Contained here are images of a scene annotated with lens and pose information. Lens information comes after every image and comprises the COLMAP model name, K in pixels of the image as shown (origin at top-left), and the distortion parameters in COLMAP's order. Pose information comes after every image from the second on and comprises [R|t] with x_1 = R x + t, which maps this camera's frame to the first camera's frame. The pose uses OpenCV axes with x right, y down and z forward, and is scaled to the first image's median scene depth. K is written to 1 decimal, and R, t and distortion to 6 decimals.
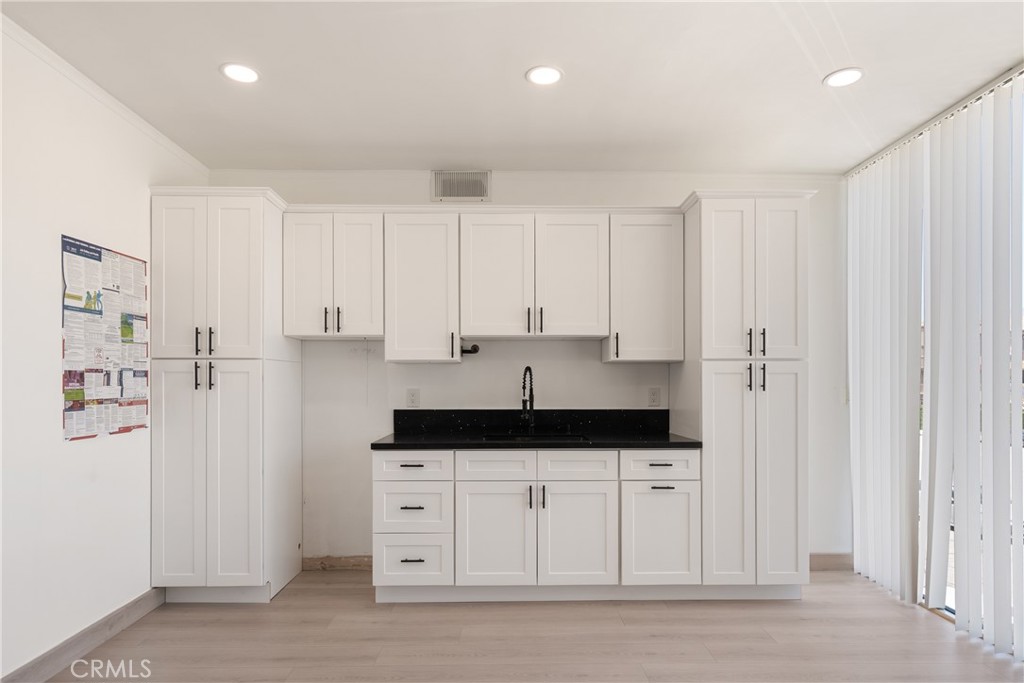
lens RADIAL K [[582.8, 0, 512.0], [0, 582.8, 383.2], [0, 0, 1]] dist [0.010446, 0.000526]
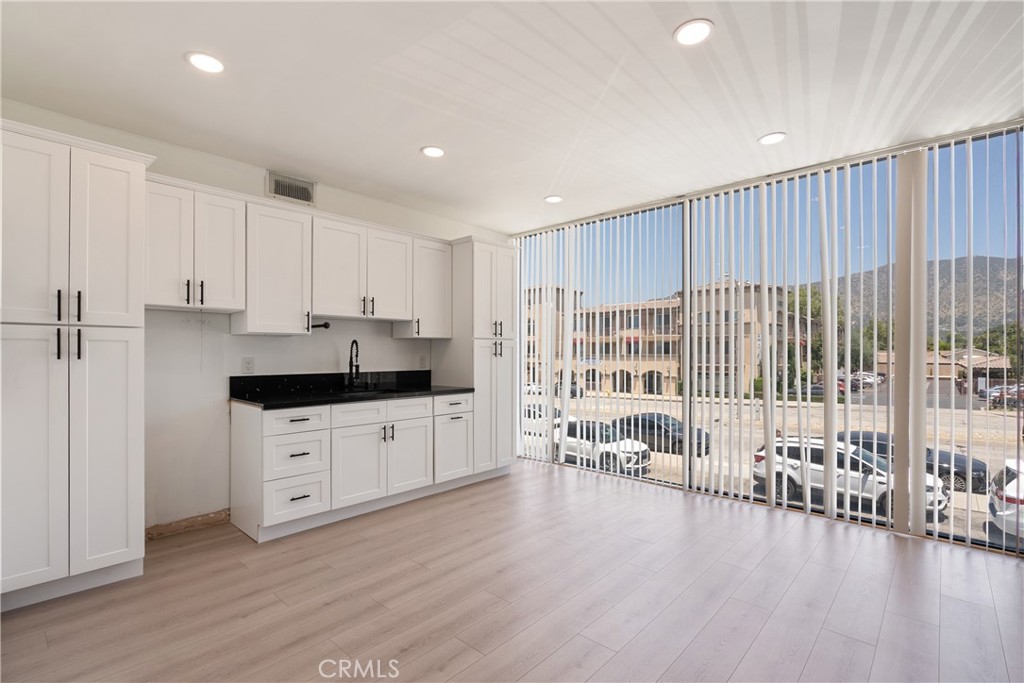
lens RADIAL K [[474.2, 0, 511.2], [0, 474.2, 353.4], [0, 0, 1]] dist [-0.000044, 0.000385]
pose [[0.686860, -0.000465, 0.726789, -0.536467], [-0.000423, 0.999999, 0.001040, 0.000604], [-0.726789, -0.001022, 0.686860, -0.002668]]
